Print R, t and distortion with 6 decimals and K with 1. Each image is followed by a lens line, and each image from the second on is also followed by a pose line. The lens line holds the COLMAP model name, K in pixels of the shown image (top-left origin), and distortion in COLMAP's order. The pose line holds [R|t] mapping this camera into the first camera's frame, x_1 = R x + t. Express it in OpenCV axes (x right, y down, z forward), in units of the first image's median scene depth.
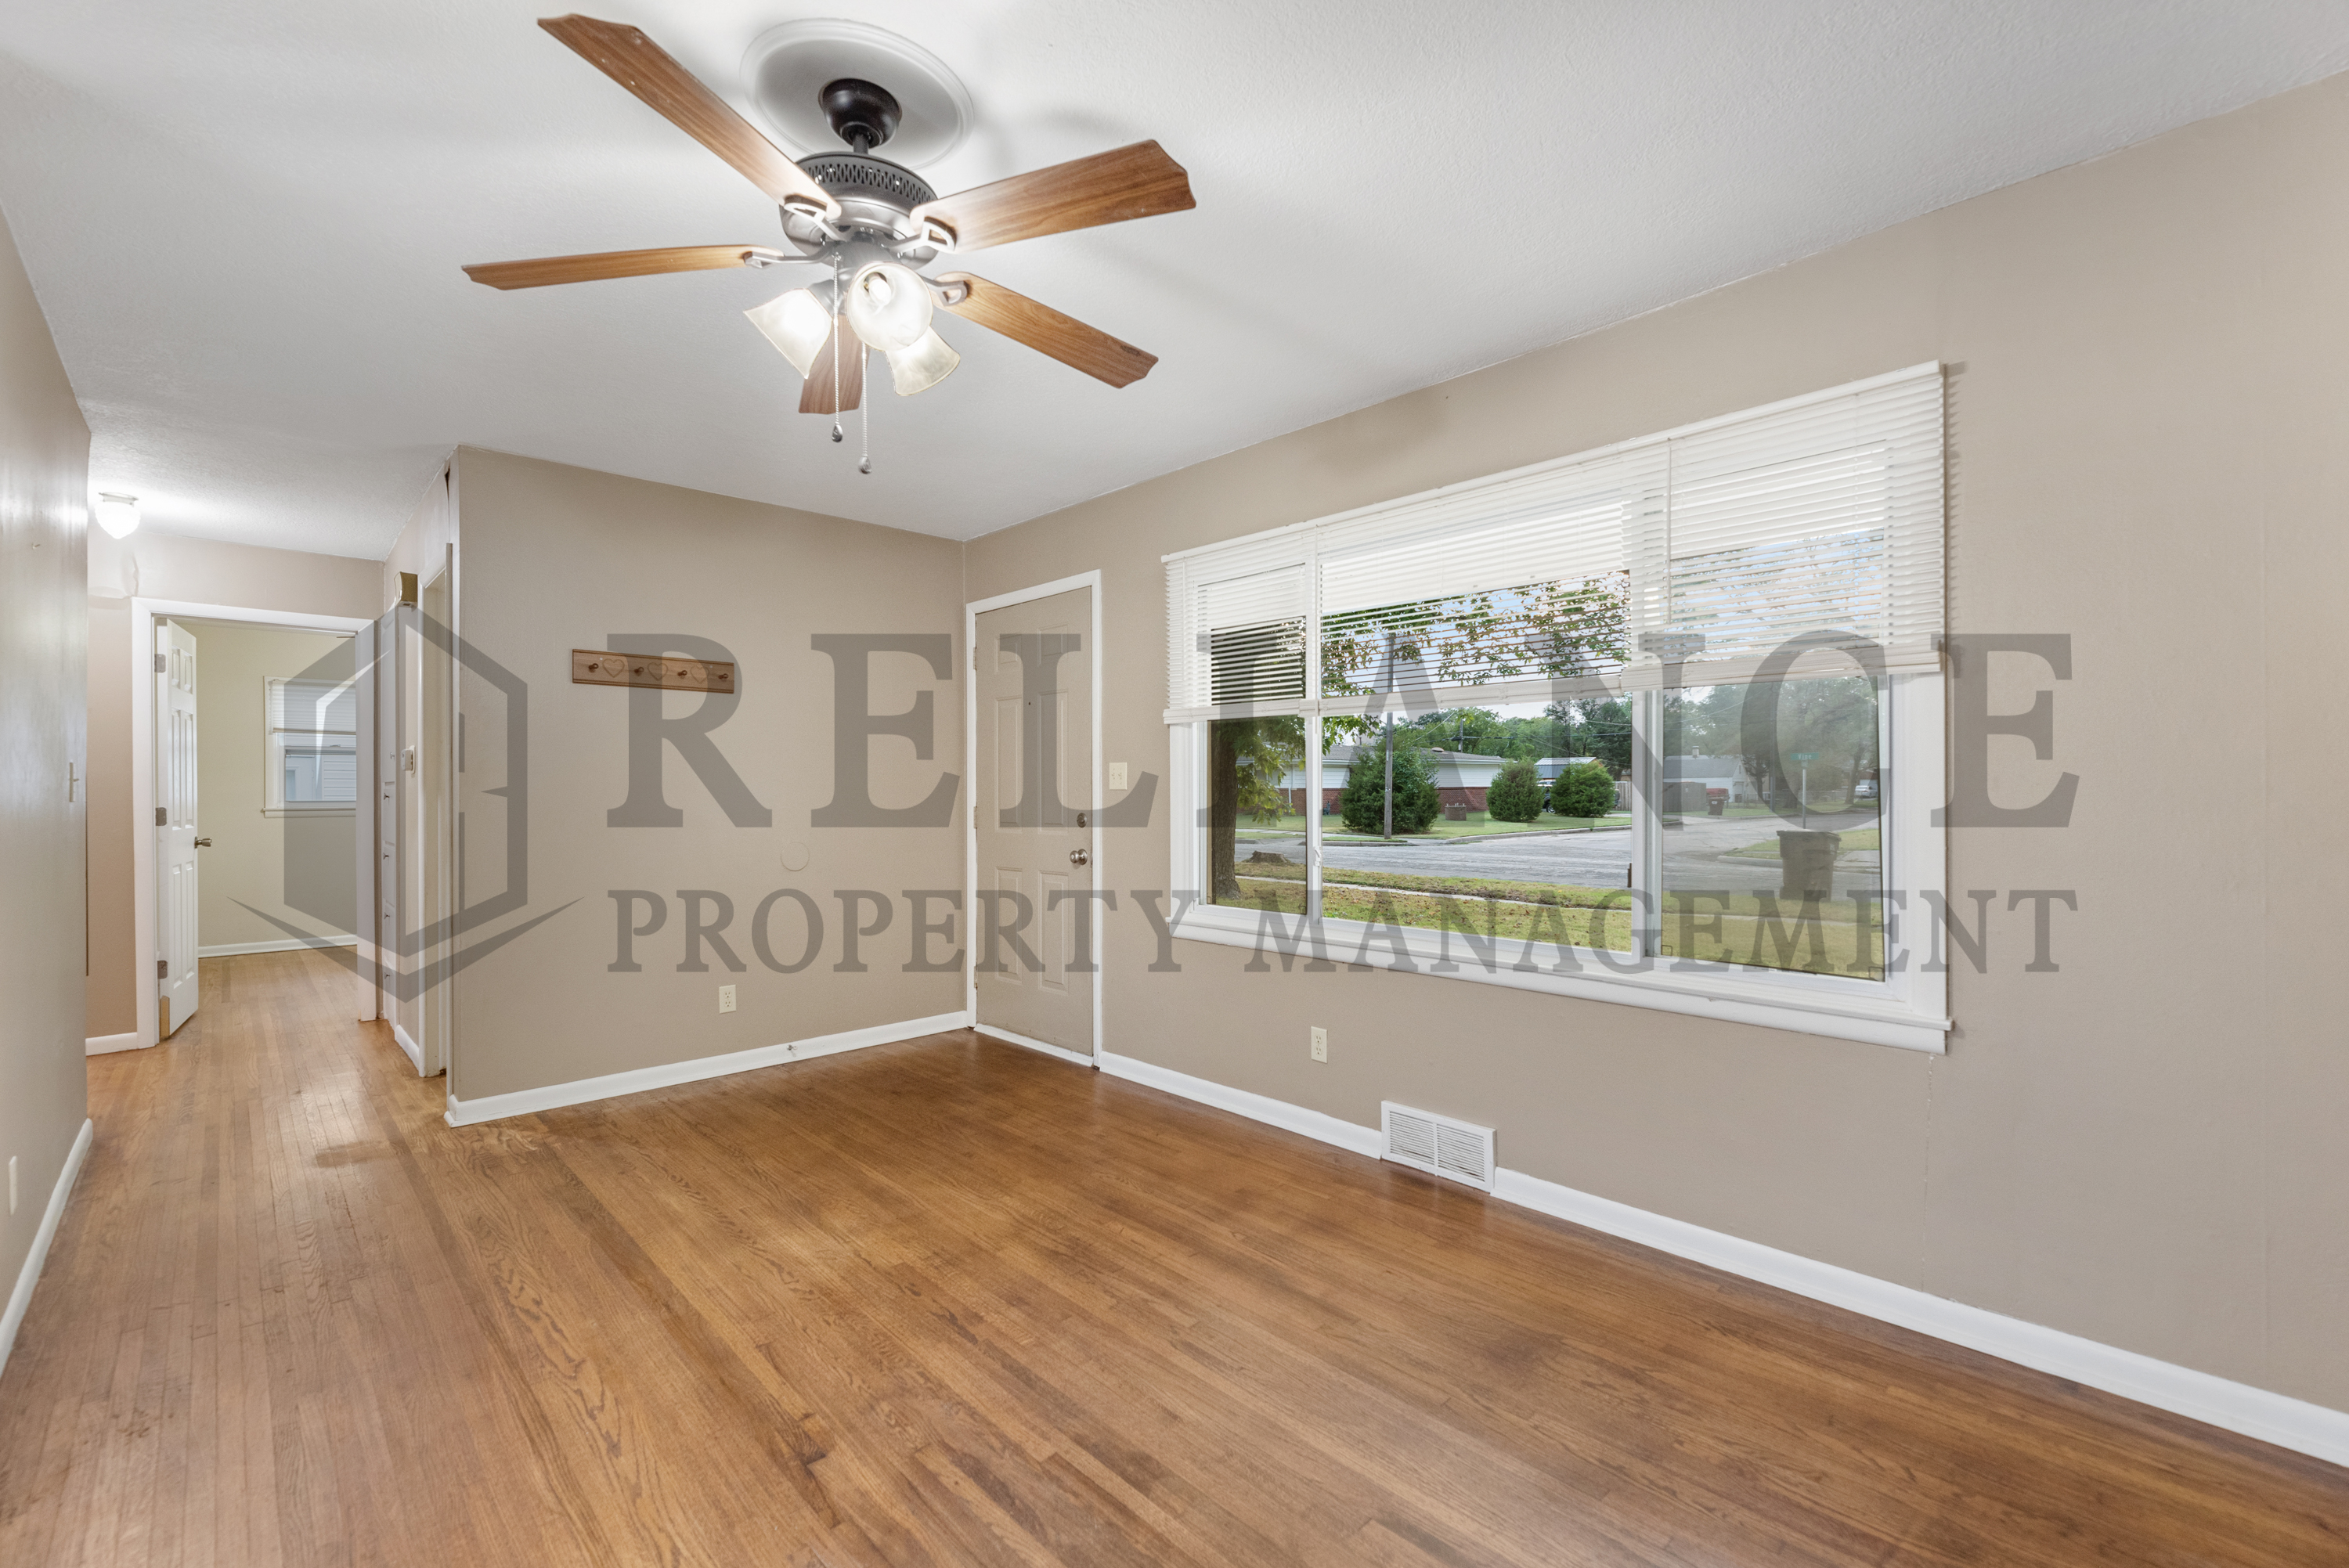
lens RADIAL K [[993.7, 0, 1174.5], [0, 993.7, 784.0], [0, 0, 1]] dist [-0.000043, -0.000102]
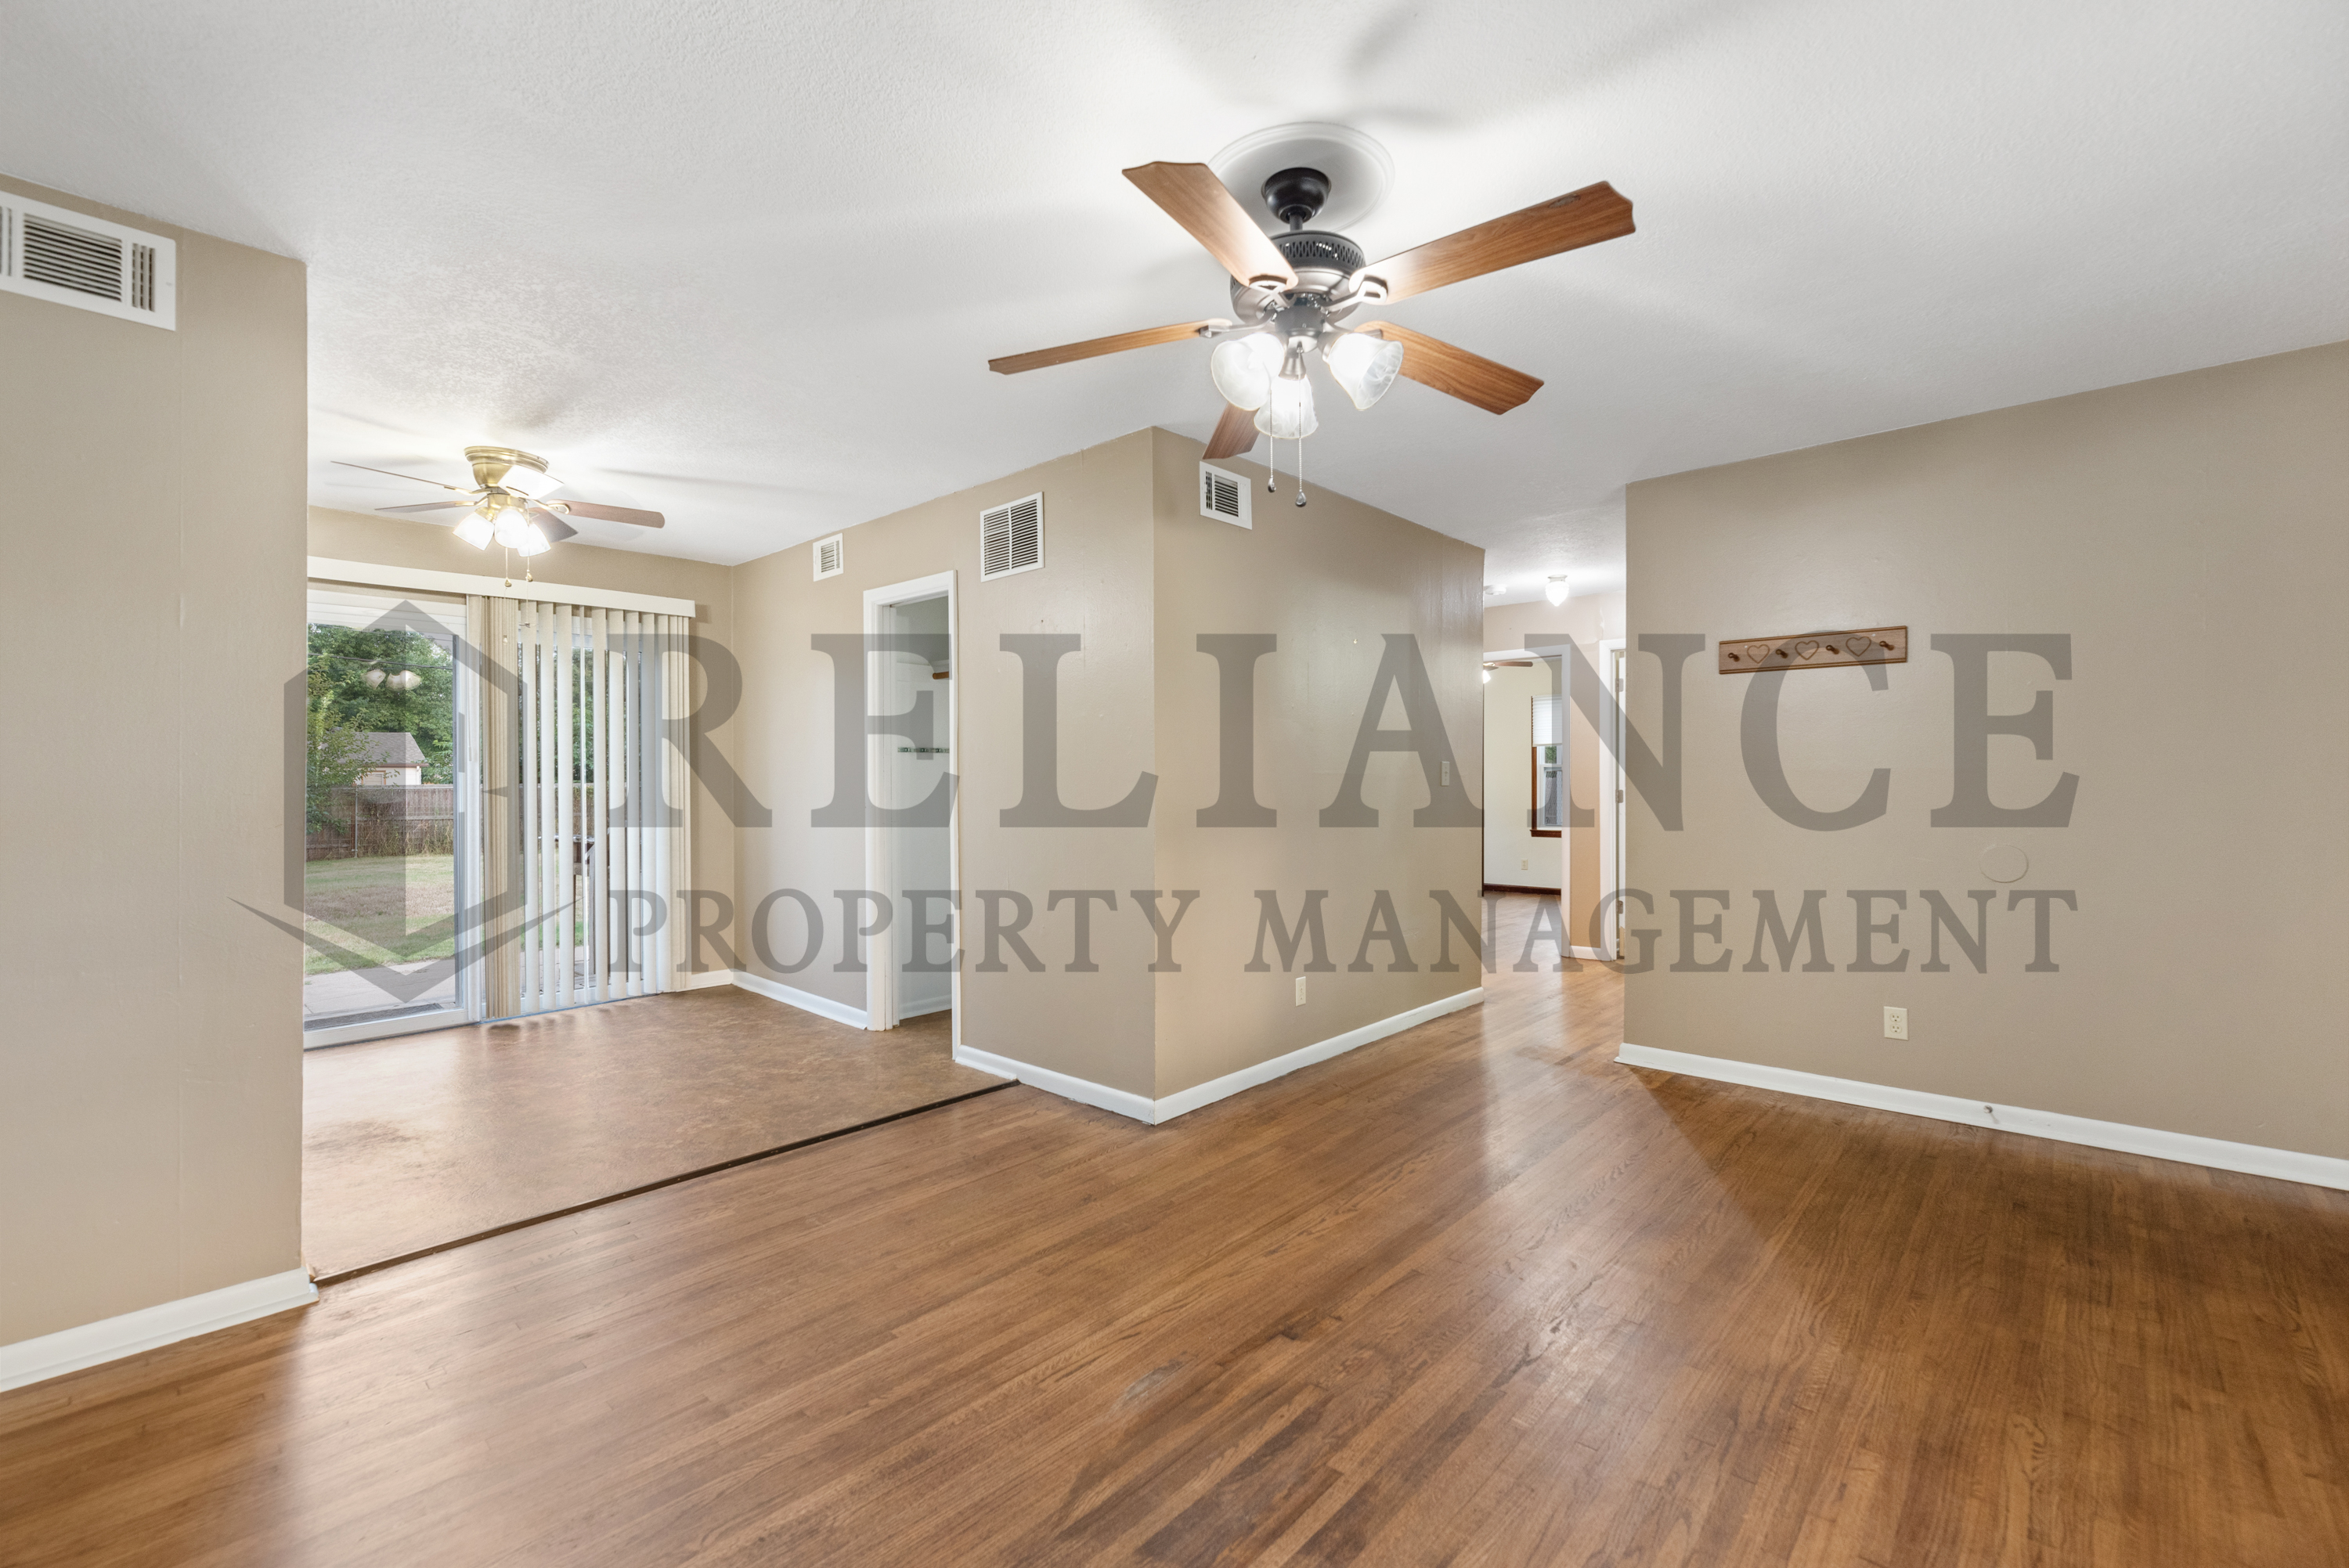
lens RADIAL K [[993.7, 0, 1174.5], [0, 993.7, 784.0], [0, 0, 1]] dist [-0.000043, -0.000102]
pose [[0.074835, 0.005902, -0.997178, 0.509489], [0.010839, 0.999919, 0.006731, 0.001271], [0.997137, -0.011312, 0.074765, 0.483050]]
